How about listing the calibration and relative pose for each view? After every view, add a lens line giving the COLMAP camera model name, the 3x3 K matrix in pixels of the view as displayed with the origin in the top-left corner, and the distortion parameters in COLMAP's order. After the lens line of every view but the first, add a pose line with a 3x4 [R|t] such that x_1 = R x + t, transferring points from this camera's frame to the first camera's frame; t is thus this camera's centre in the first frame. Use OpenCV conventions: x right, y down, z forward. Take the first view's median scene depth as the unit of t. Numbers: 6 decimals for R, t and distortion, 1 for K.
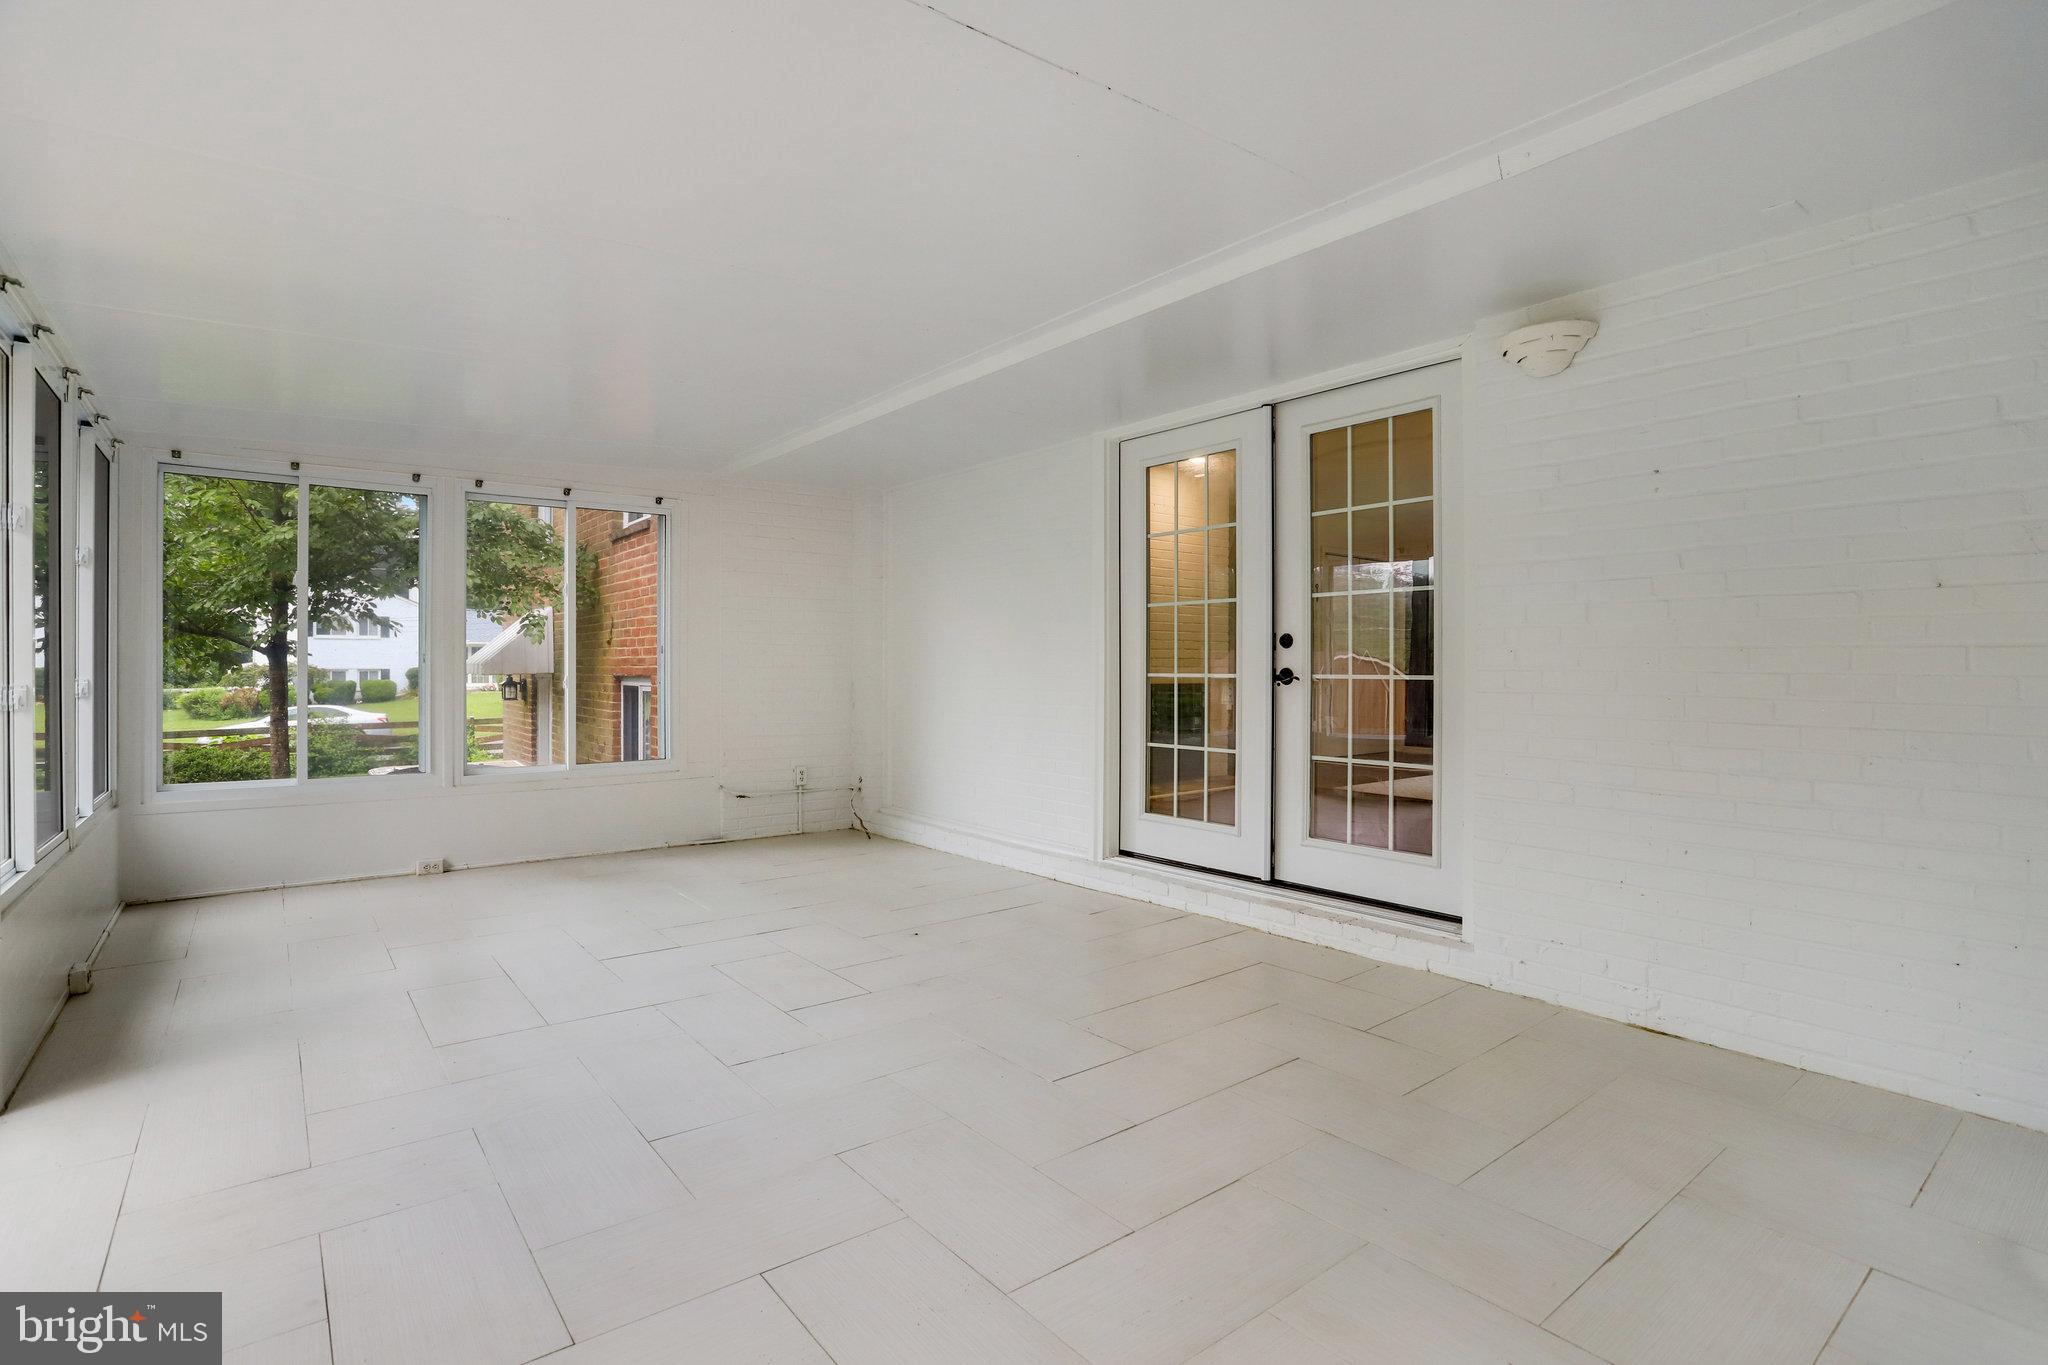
lens RADIAL K [[1001.3, 0, 1025.3], [0, 1001.3, 662.5], [0, 0, 1]] dist [-0.066437, 0.032206]
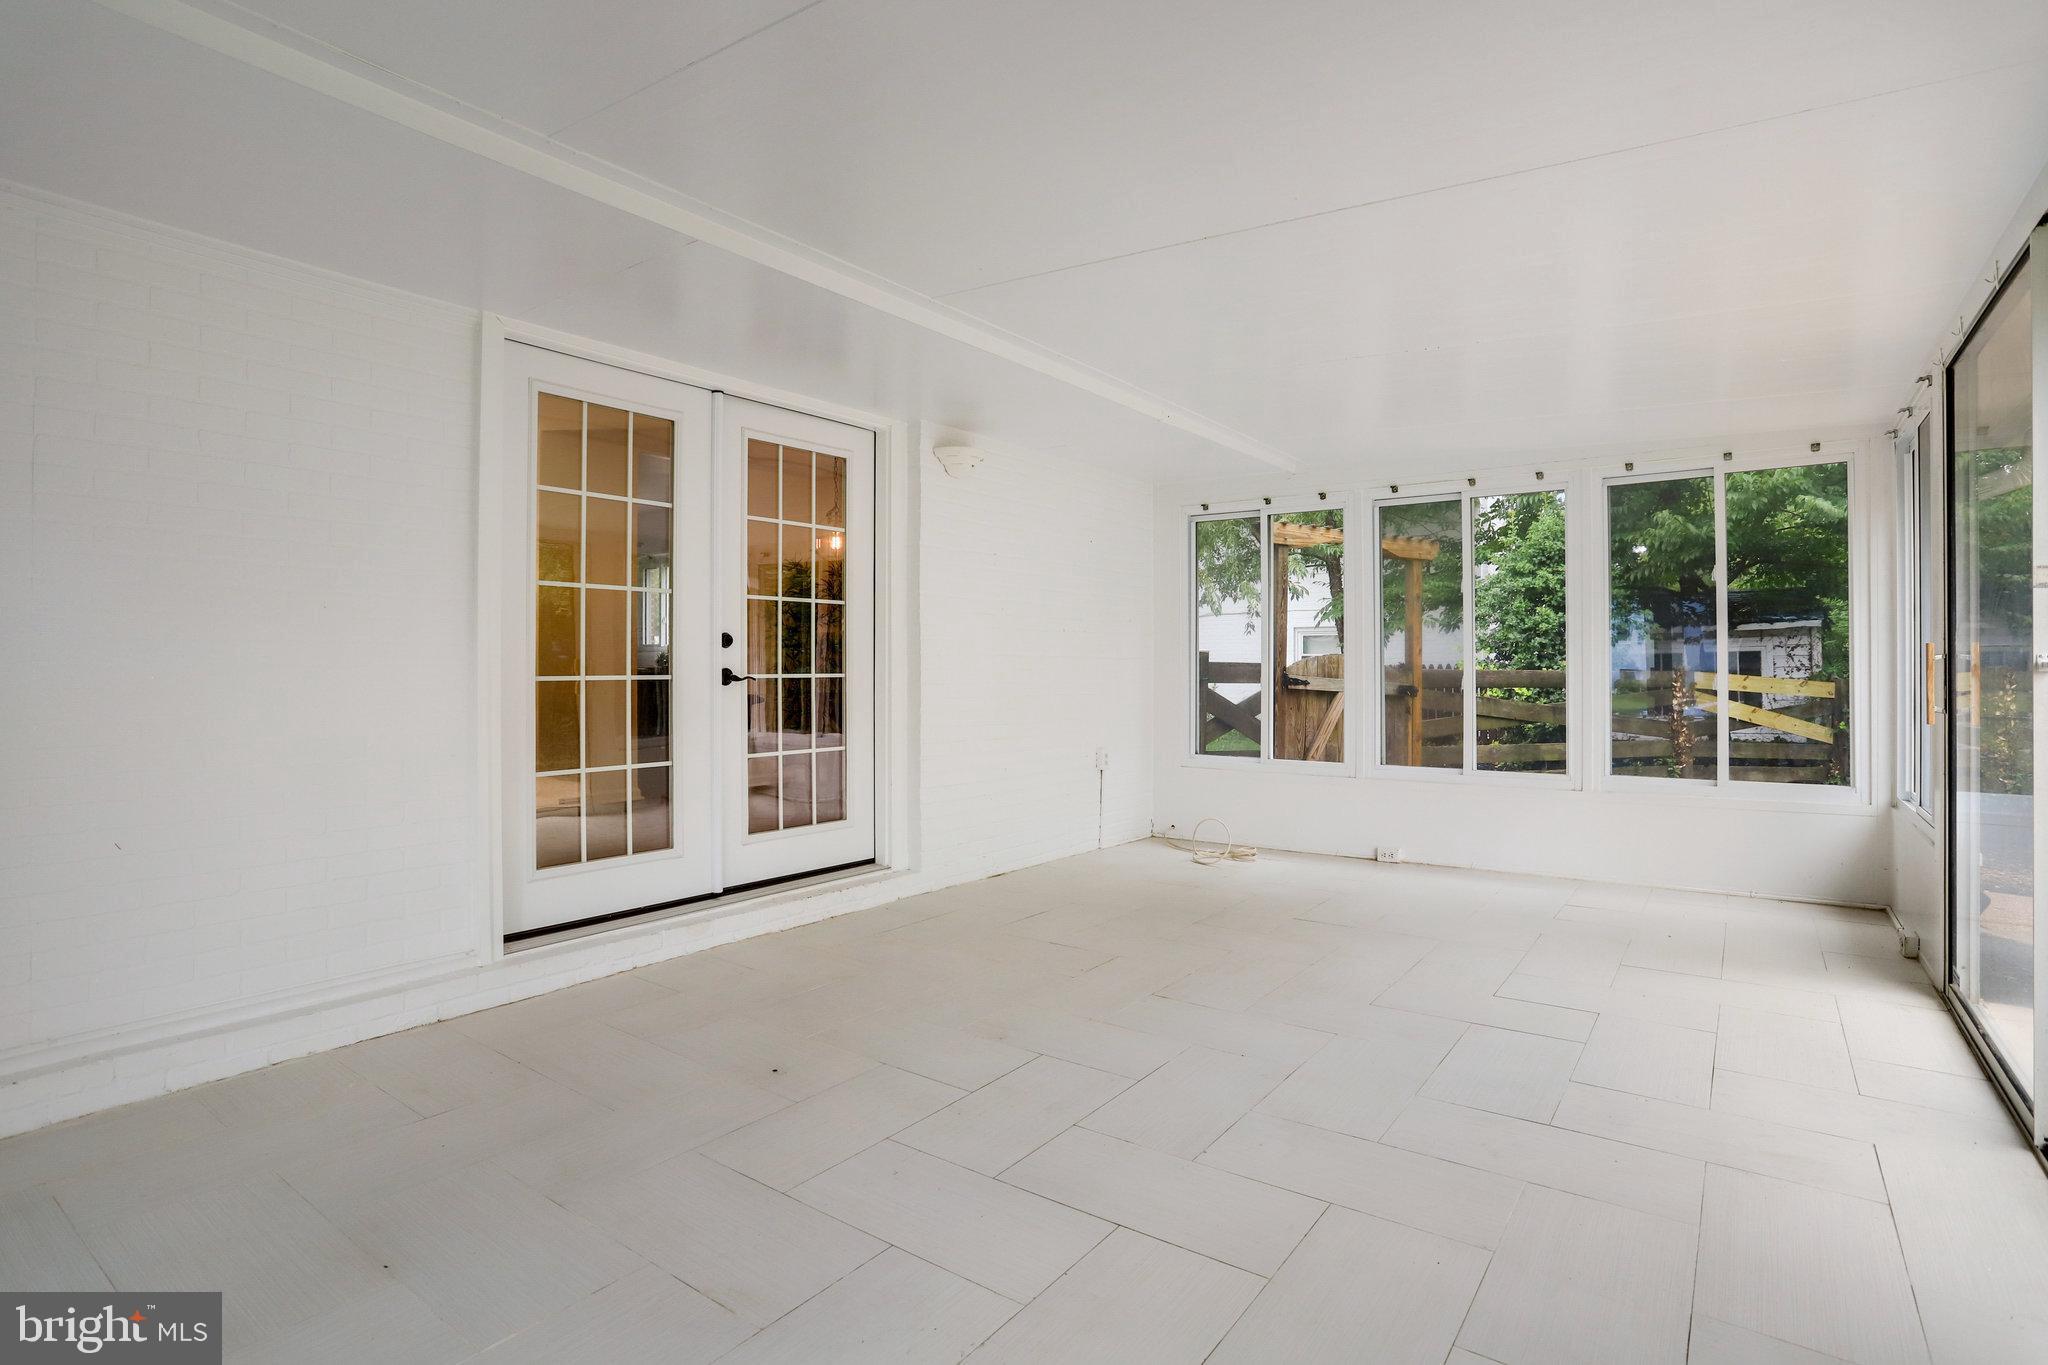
lens RADIAL K [[1001.3, 0, 1025.3], [0, 1001.3, 662.5], [0, 0, 1]] dist [-0.066437, 0.032206]
pose [[-0.274594, 0.004388, 0.961550, -0.792256], [-0.010323, 0.999918, -0.007512, 0.004208], [-0.961505, -0.011989, -0.274527, 1.037870]]
